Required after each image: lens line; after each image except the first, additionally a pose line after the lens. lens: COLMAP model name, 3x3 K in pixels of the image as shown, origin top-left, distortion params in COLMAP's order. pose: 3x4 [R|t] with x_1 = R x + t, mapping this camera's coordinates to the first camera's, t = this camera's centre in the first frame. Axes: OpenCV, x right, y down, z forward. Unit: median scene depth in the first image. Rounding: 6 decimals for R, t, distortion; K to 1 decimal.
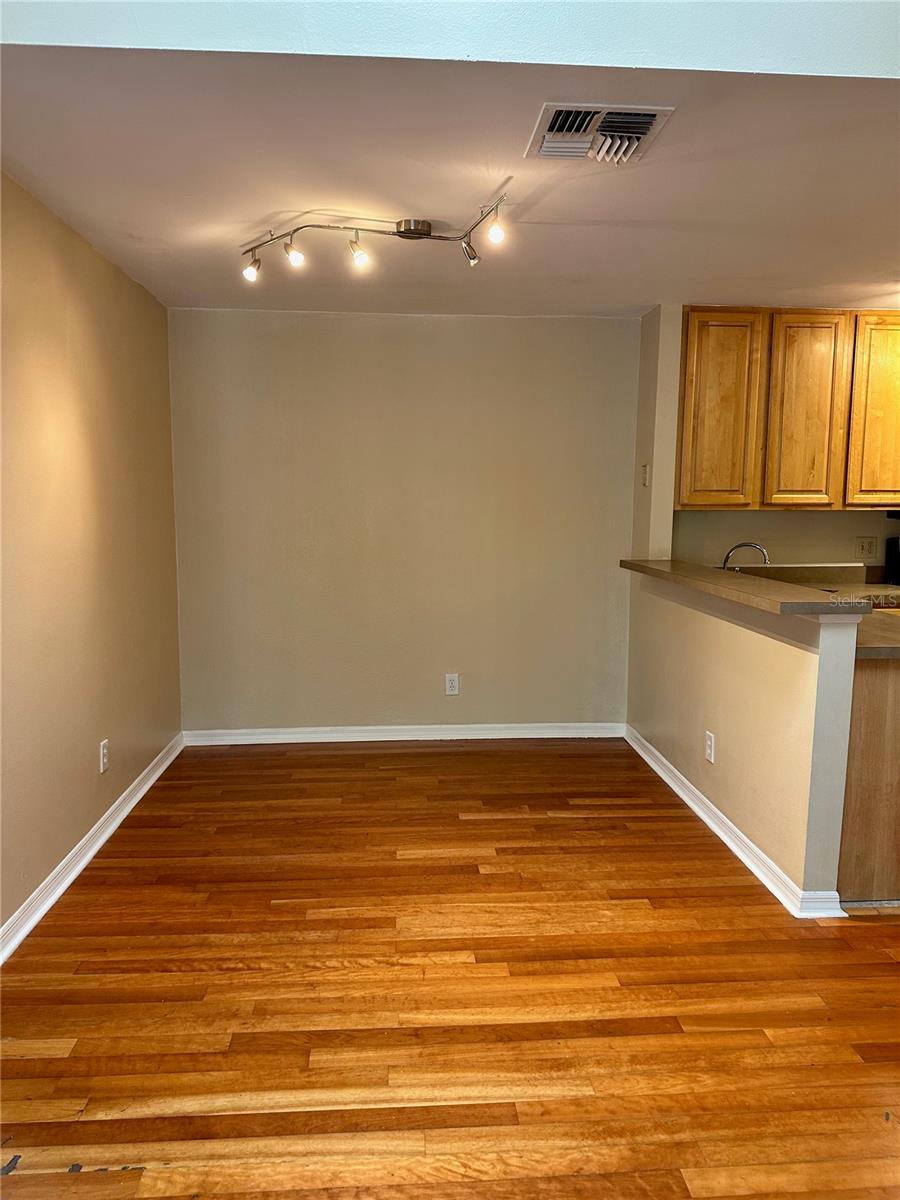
lens RADIAL K [[837.9, 0, 440.4], [0, 837.9, 599.6], [0, 0, 1]] dist [0.013431, -0.042439]
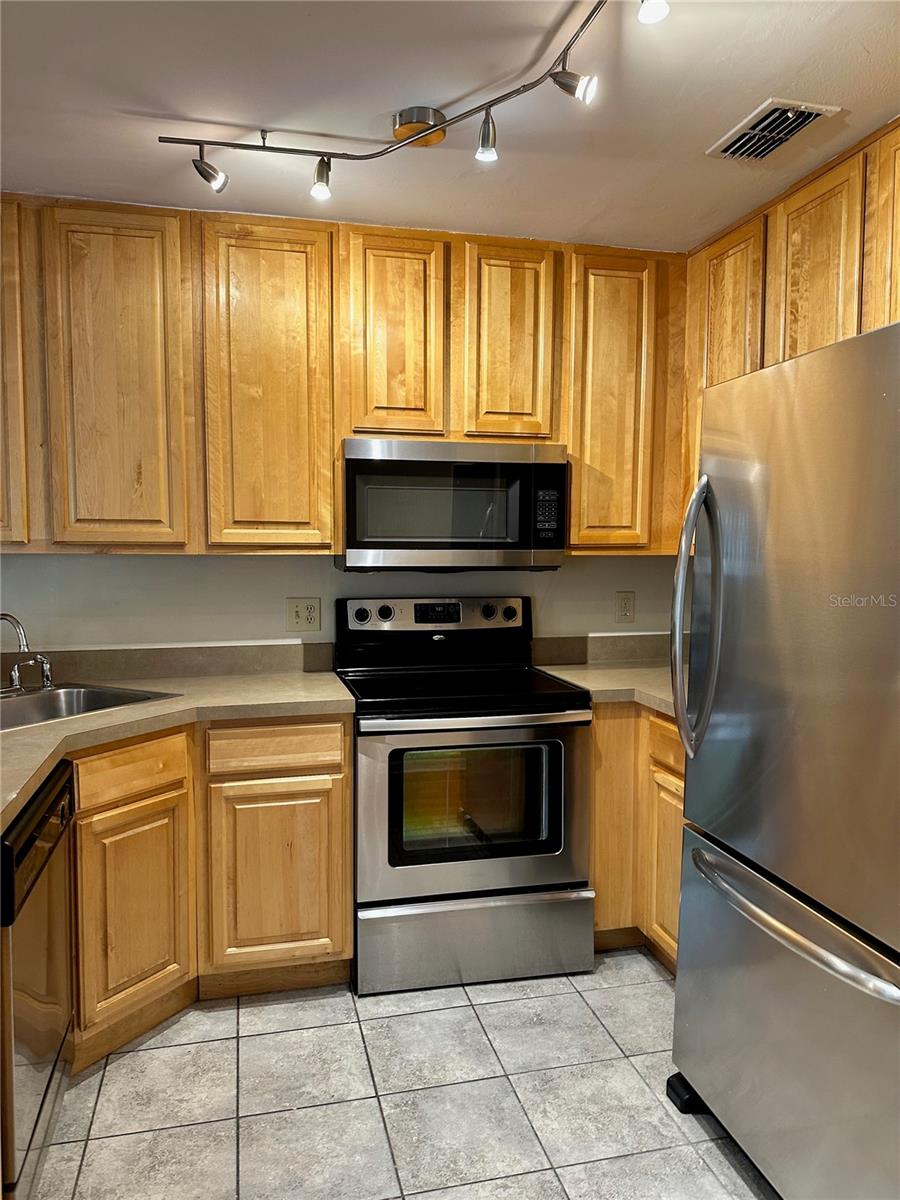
lens RADIAL K [[837.9, 0, 455.2], [0, 837.9, 603.8], [0, 0, 1]] dist [0.013431, -0.042439]
pose [[0.982426, -0.004667, 0.186597, 0.554350], [0.012462, 0.999097, -0.040623, -0.047865], [-0.186238, 0.042234, 0.981596, 0.405017]]
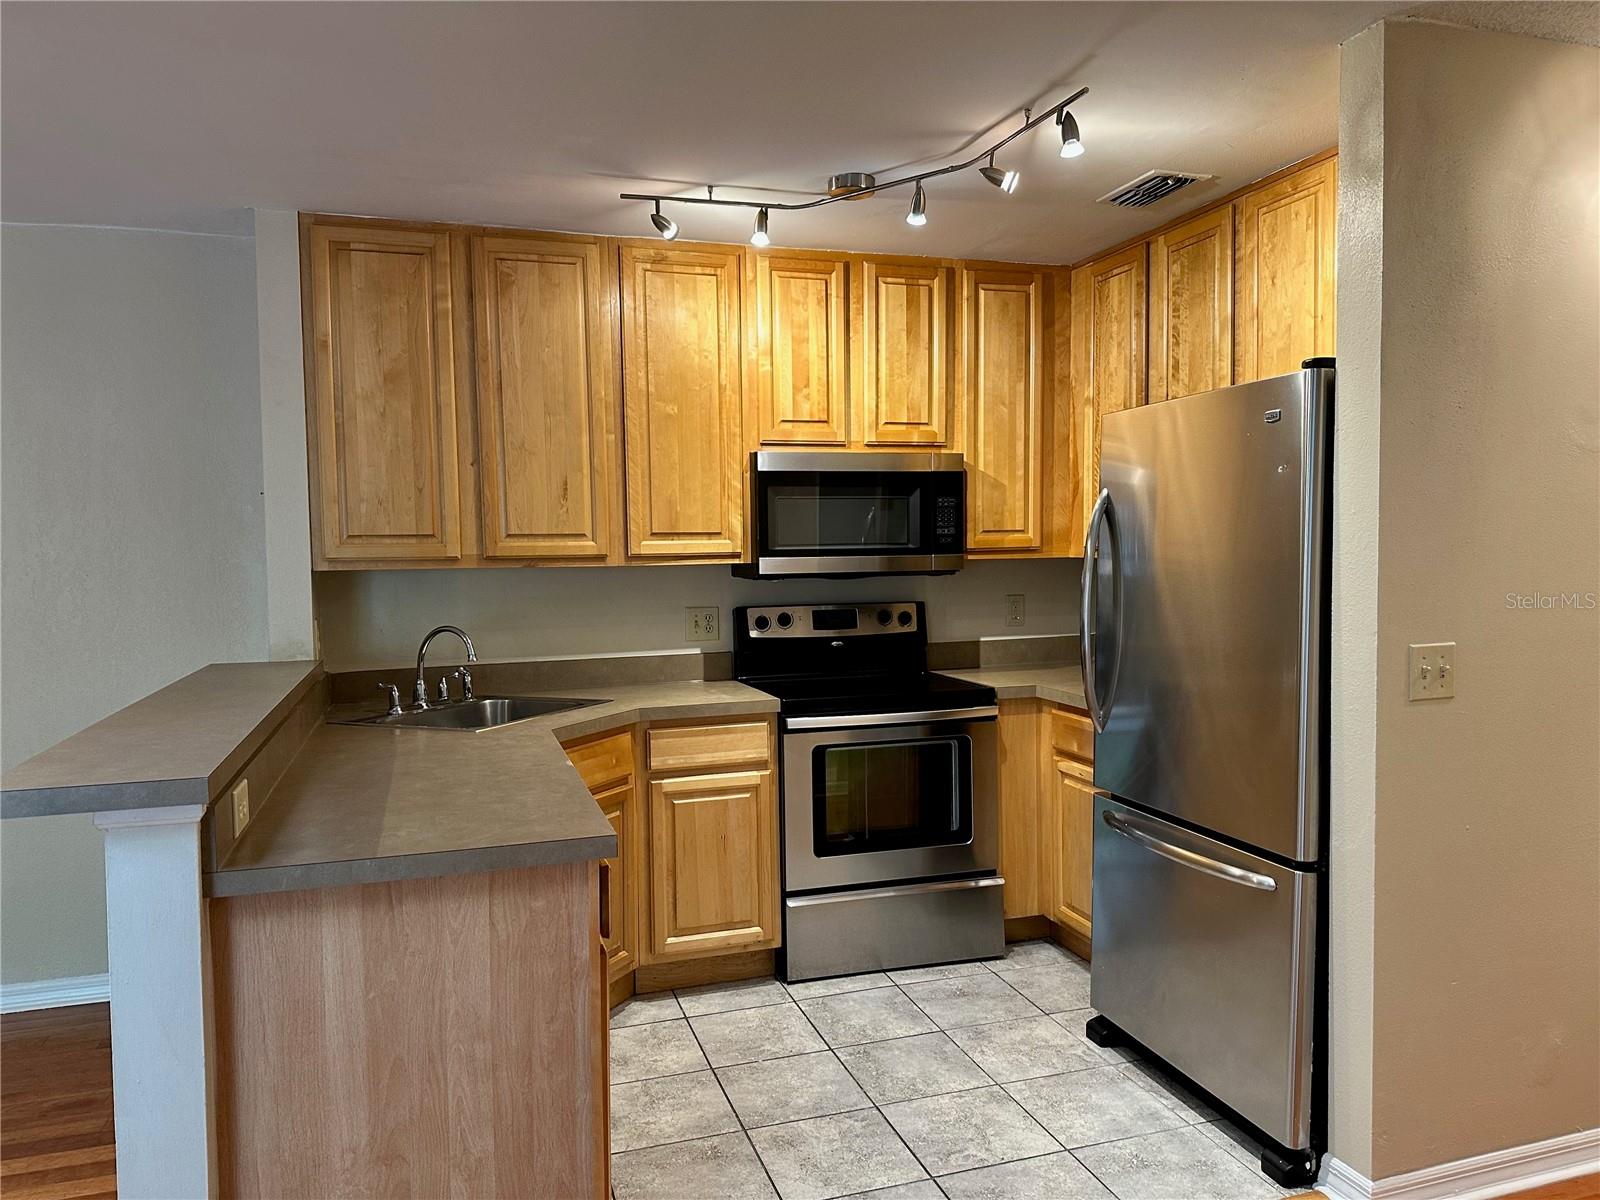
lens RADIAL K [[1117.2, 0, 798.8], [0, 1117.2, 609.9], [0, 0, 1]] dist [0.013431, -0.042439]
pose [[0.968725, -0.024136, 0.246959, 0.410973], [0.039045, 0.997687, -0.055648, -0.026155], [-0.245045, 0.063550, 0.967427, 0.196652]]
